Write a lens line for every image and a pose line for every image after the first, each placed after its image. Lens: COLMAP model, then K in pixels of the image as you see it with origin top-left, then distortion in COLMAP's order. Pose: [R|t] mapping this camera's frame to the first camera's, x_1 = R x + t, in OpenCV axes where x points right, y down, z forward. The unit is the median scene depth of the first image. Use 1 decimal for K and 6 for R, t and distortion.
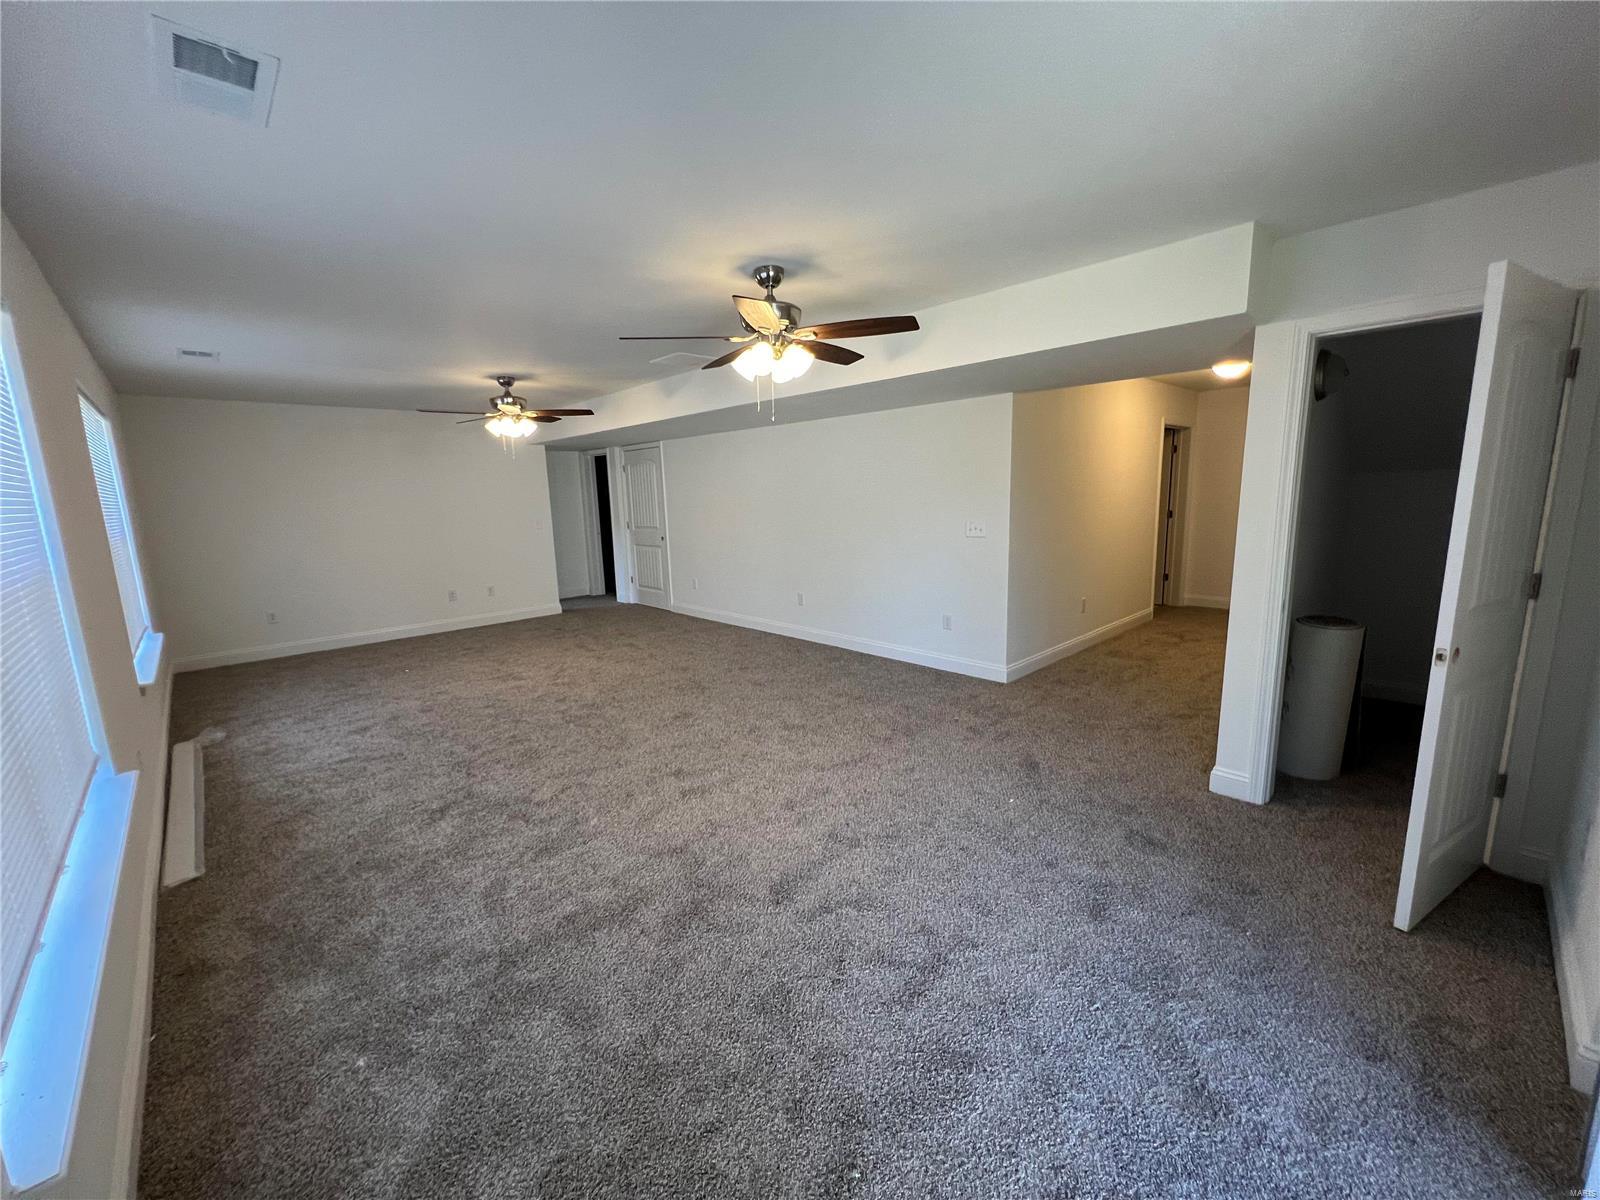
lens RADIAL K [[638.5, 0, 792.2], [0, 638.5, 603.1], [0, 0, 1]] dist [0.000835, 0.000550]
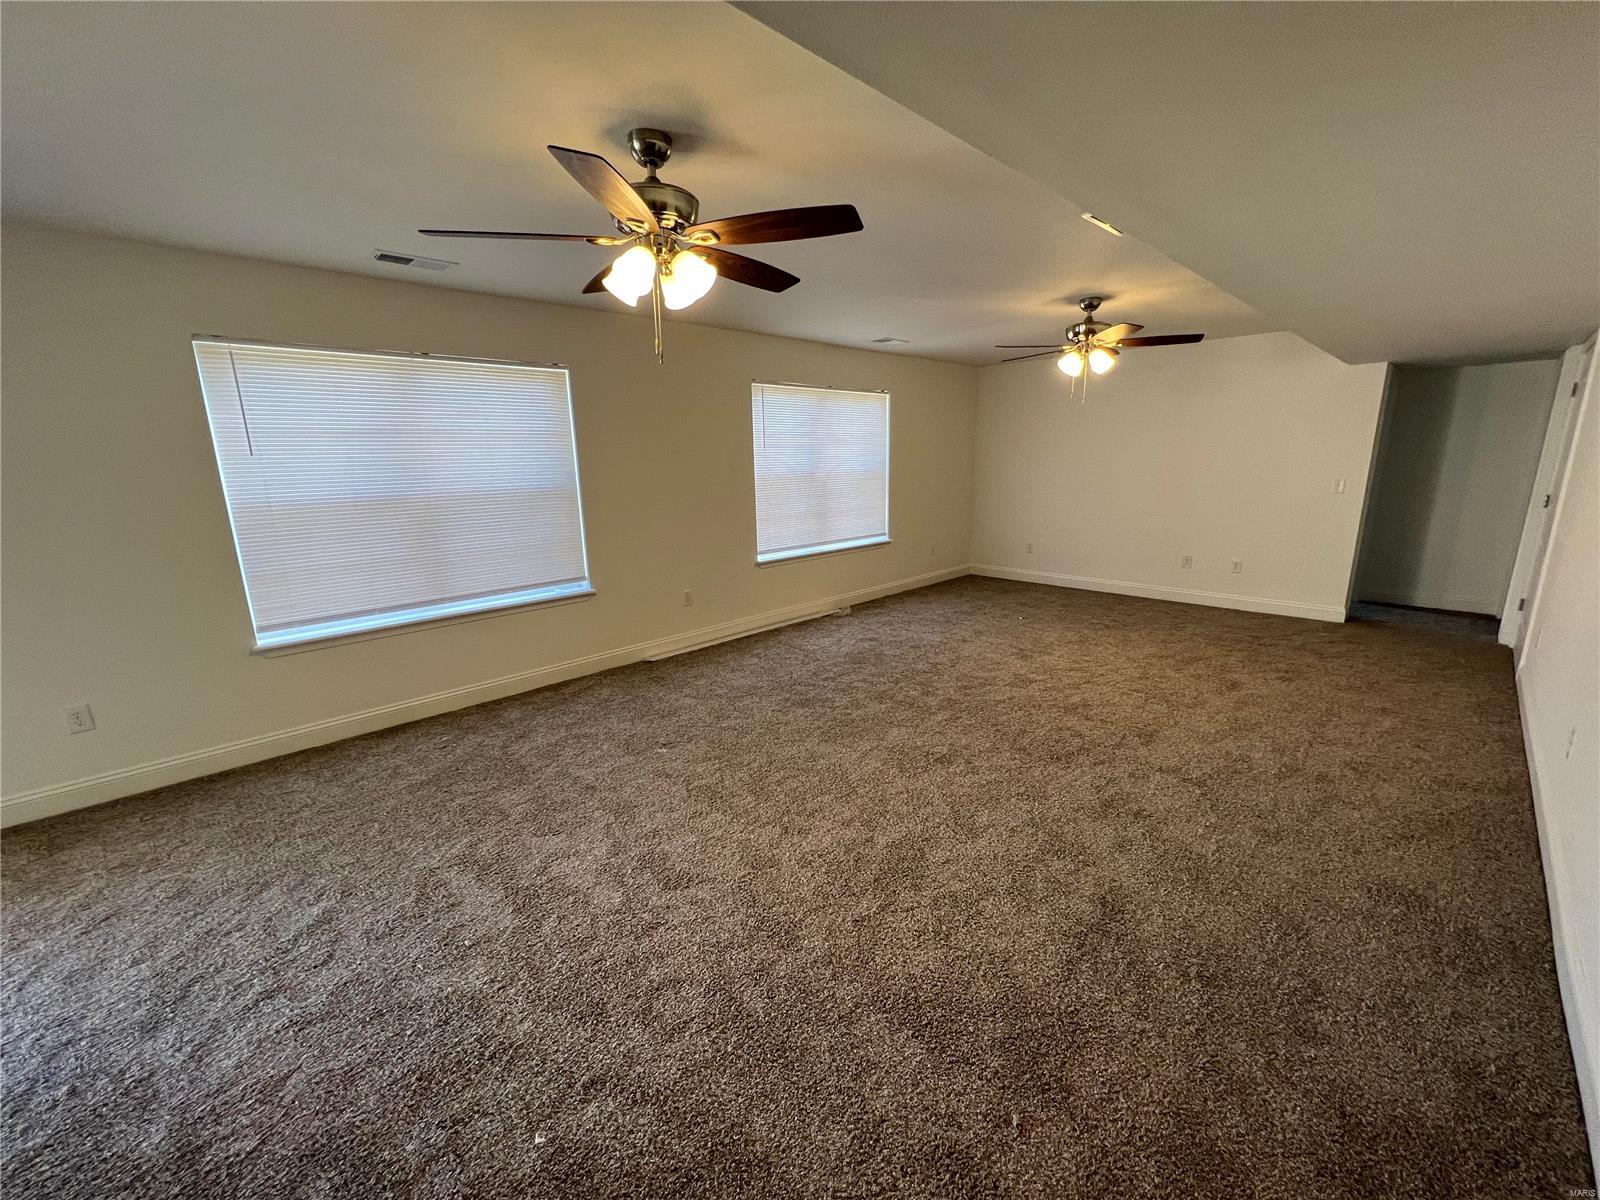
lens RADIAL K [[635.3, 0, 795.6], [0, 635.3, 596.1], [0, 0, 1]] dist [0.000297, 0.000757]
pose [[0.030128, 0.244461, -0.969191, 0.447957], [-0.158632, 0.958512, 0.236836, -0.137810], [0.986878, 0.146609, 0.067658, 0.697380]]
